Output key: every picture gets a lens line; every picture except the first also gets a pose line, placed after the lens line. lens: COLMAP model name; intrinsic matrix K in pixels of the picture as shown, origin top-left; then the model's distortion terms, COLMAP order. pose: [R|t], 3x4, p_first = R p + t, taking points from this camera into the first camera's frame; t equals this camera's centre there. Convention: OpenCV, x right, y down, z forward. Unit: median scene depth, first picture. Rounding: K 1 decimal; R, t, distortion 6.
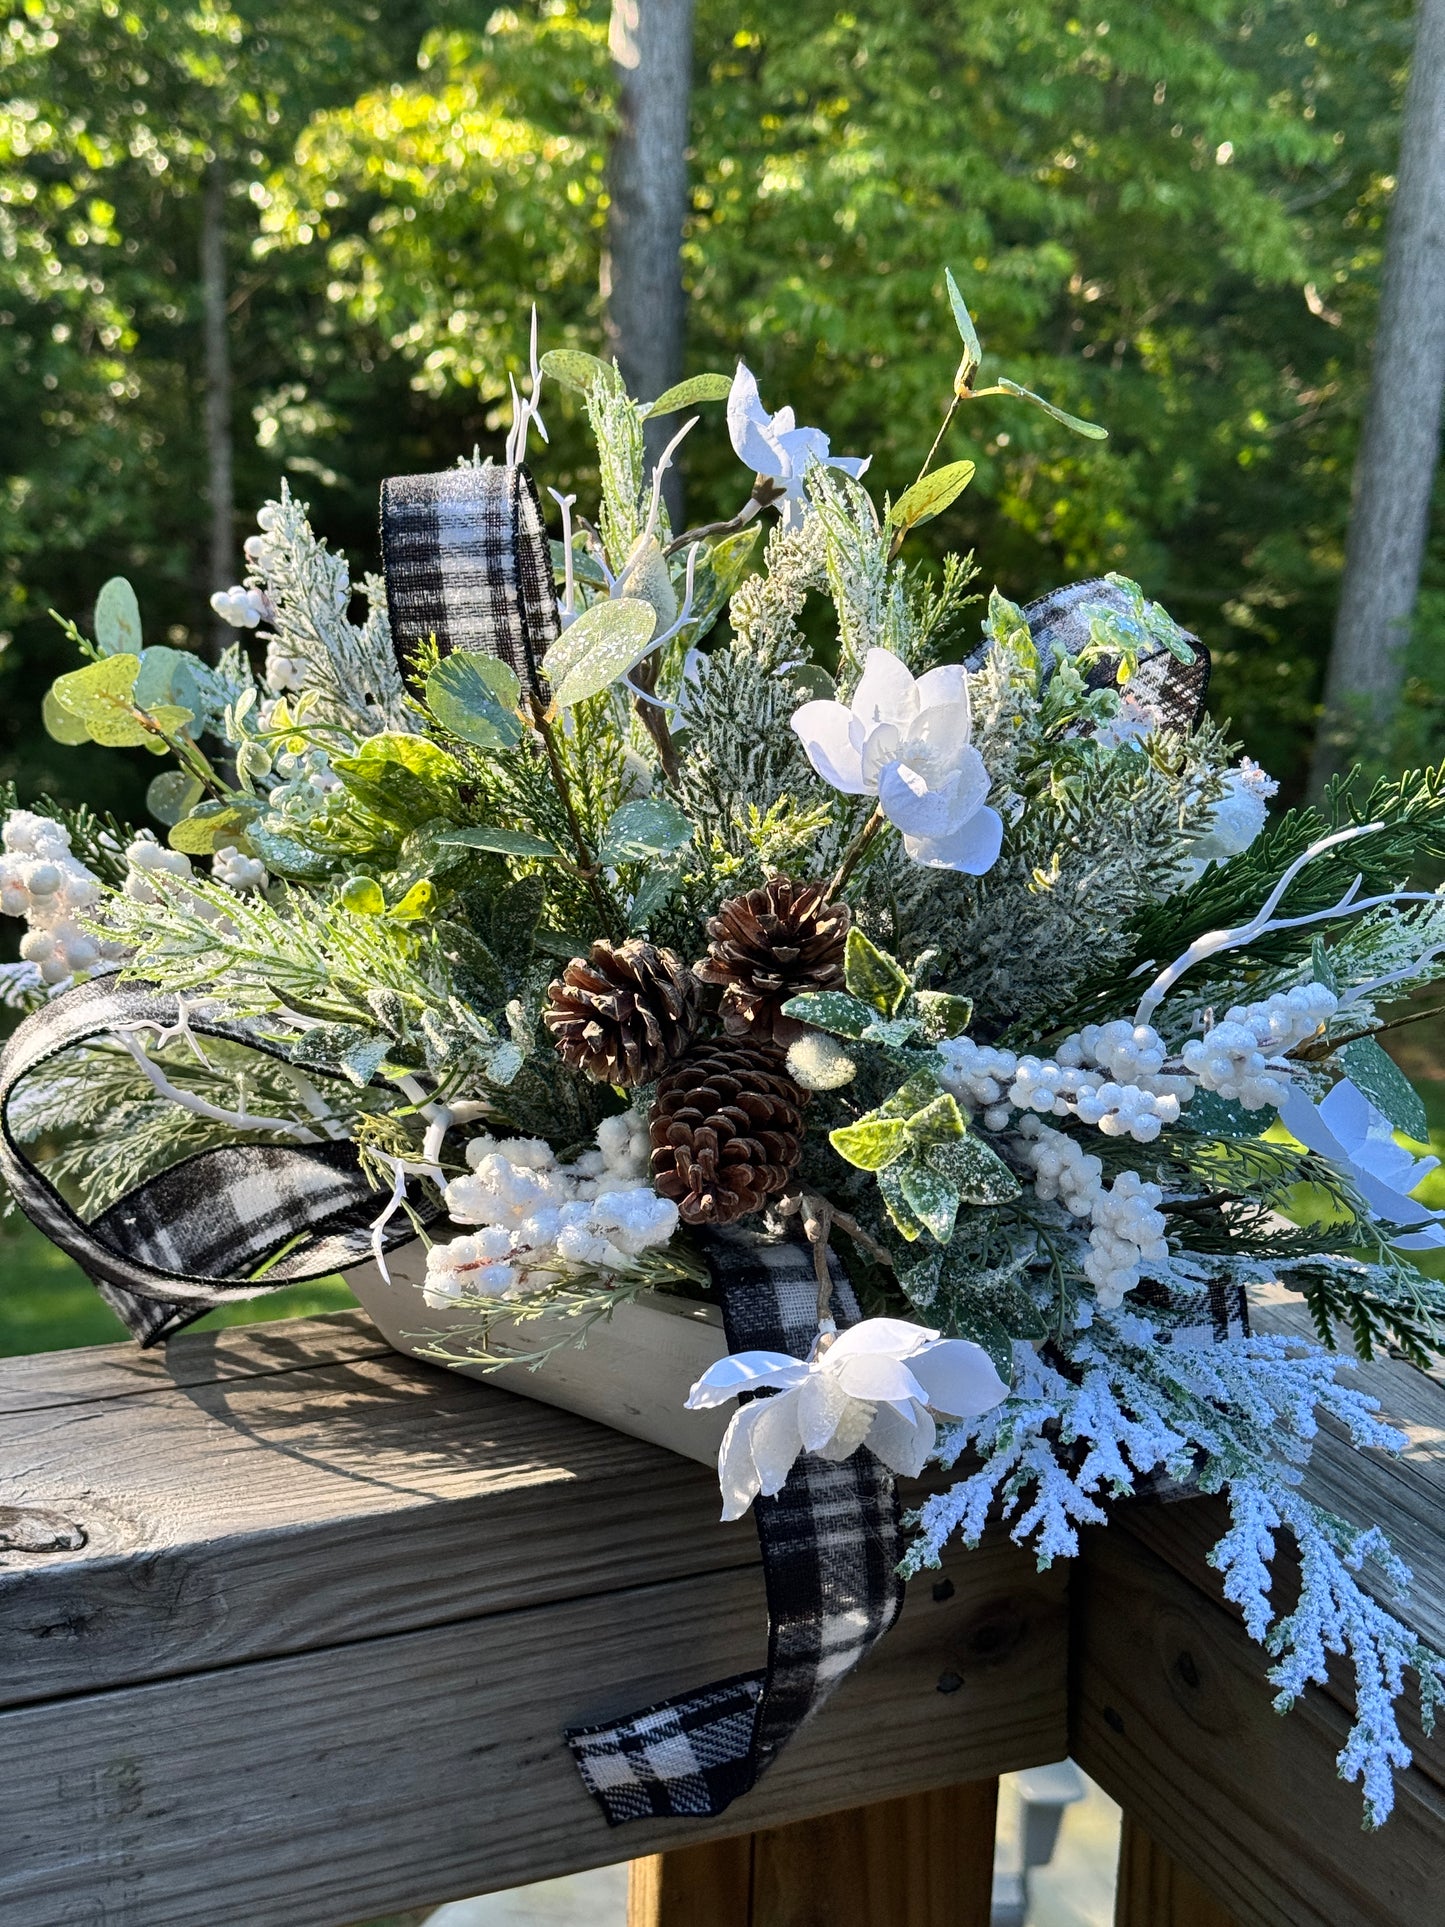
lens RADIAL K [[2738.9, 0, 712.4], [0, 2738.9, 974.0], [0, 0, 1]] dist [0.146081, -0.169391]
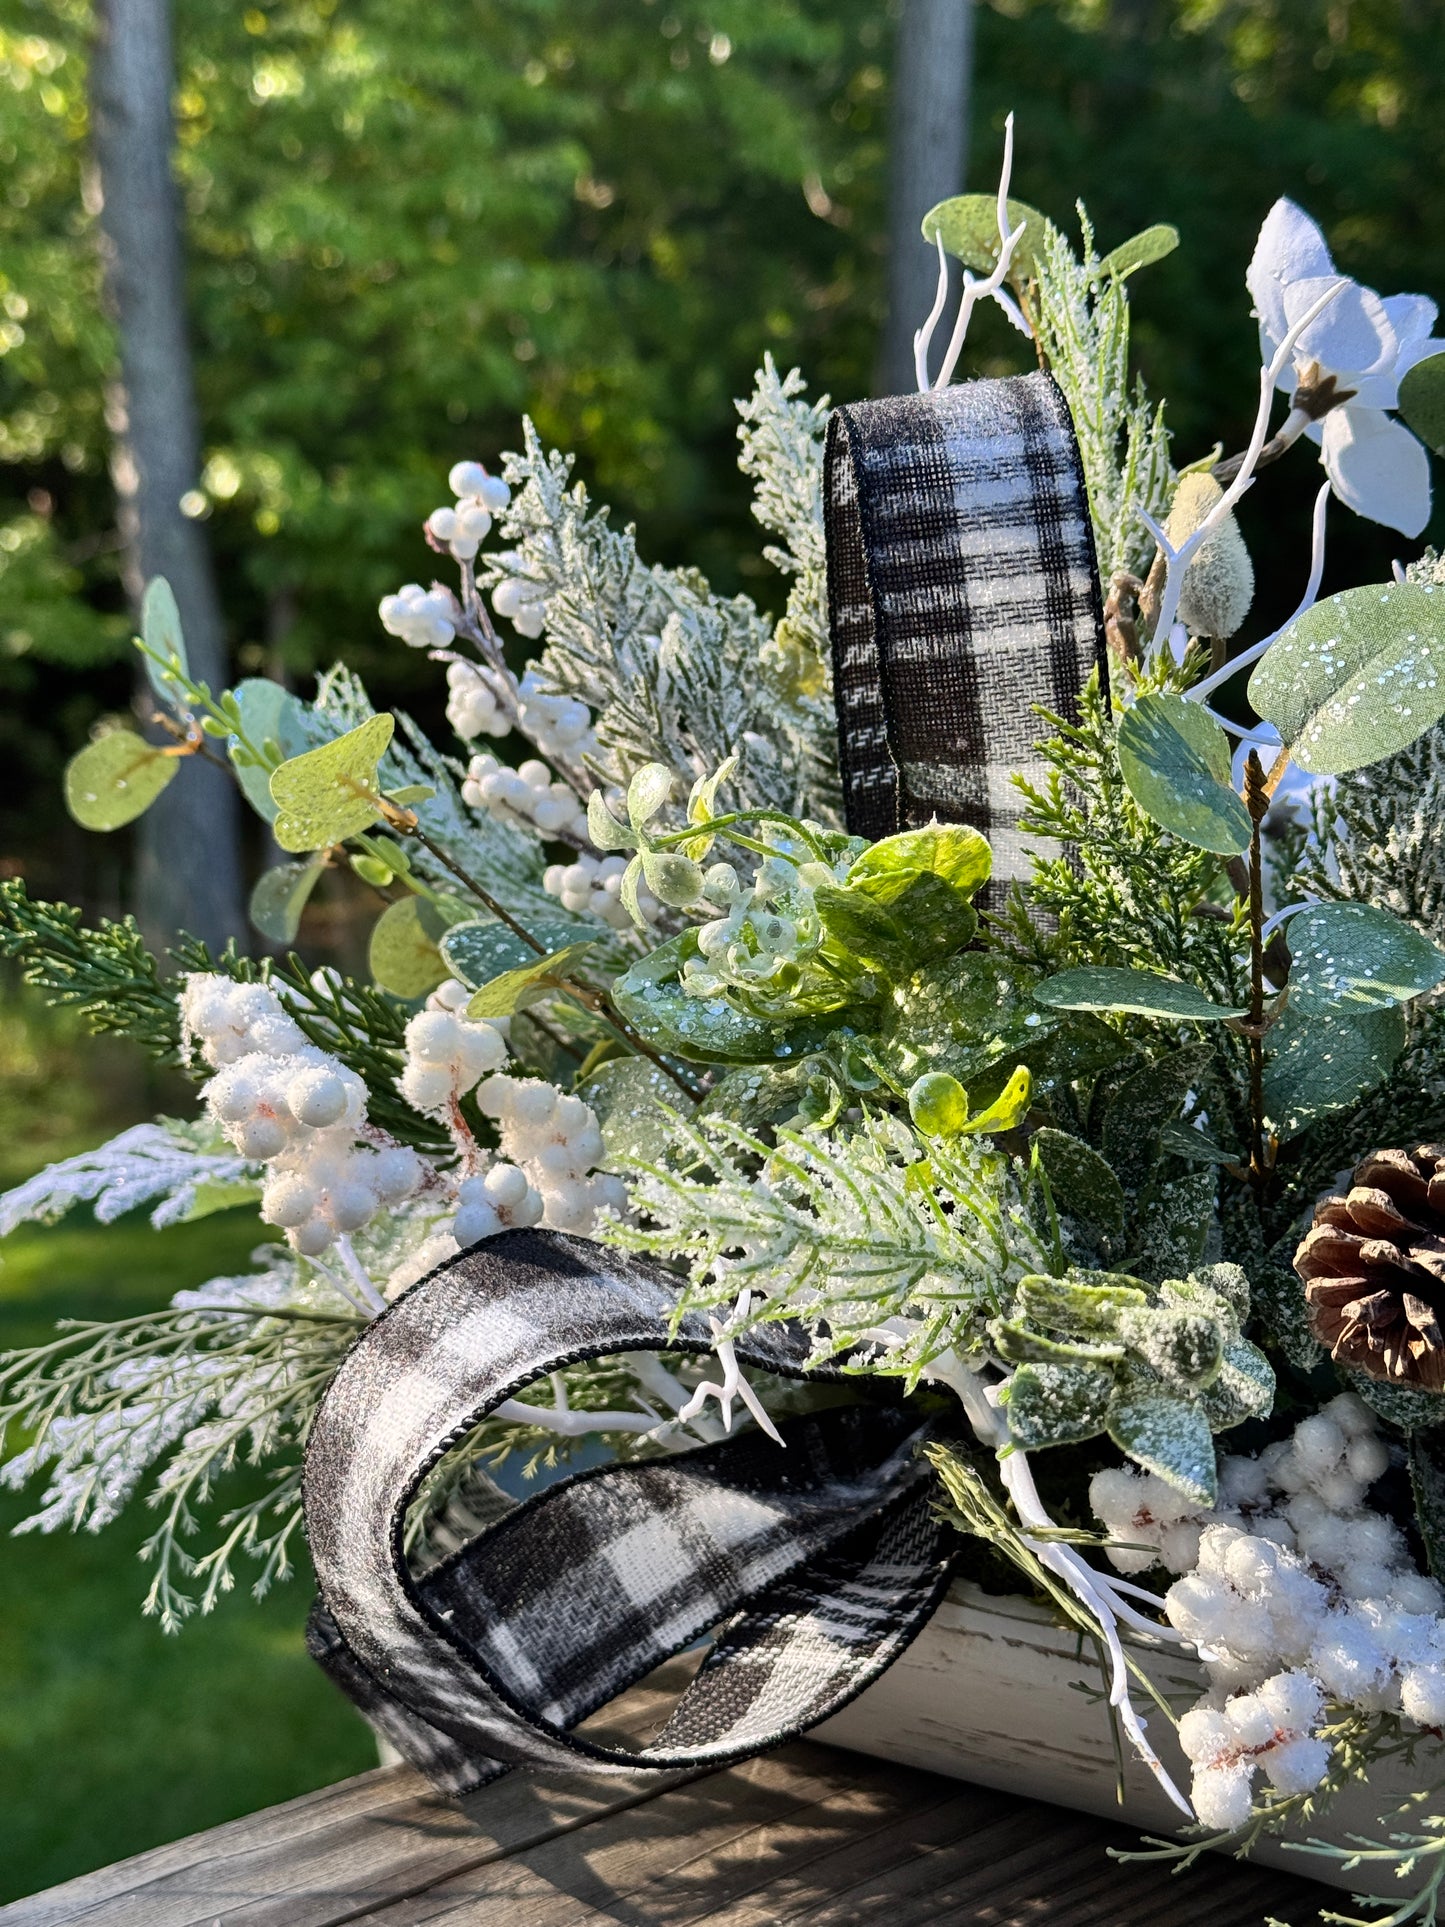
lens RADIAL K [[2783.0, 0, 733.5], [0, 2783.0, 971.5], [0, 0, 1]] dist [0.189238, -0.364361]
pose [[0.982905, -0.078797, 0.166400, -0.239412], [0.074543, 0.996715, 0.031667, -0.070951], [-0.168348, -0.018722, 0.985550, 0.360576]]
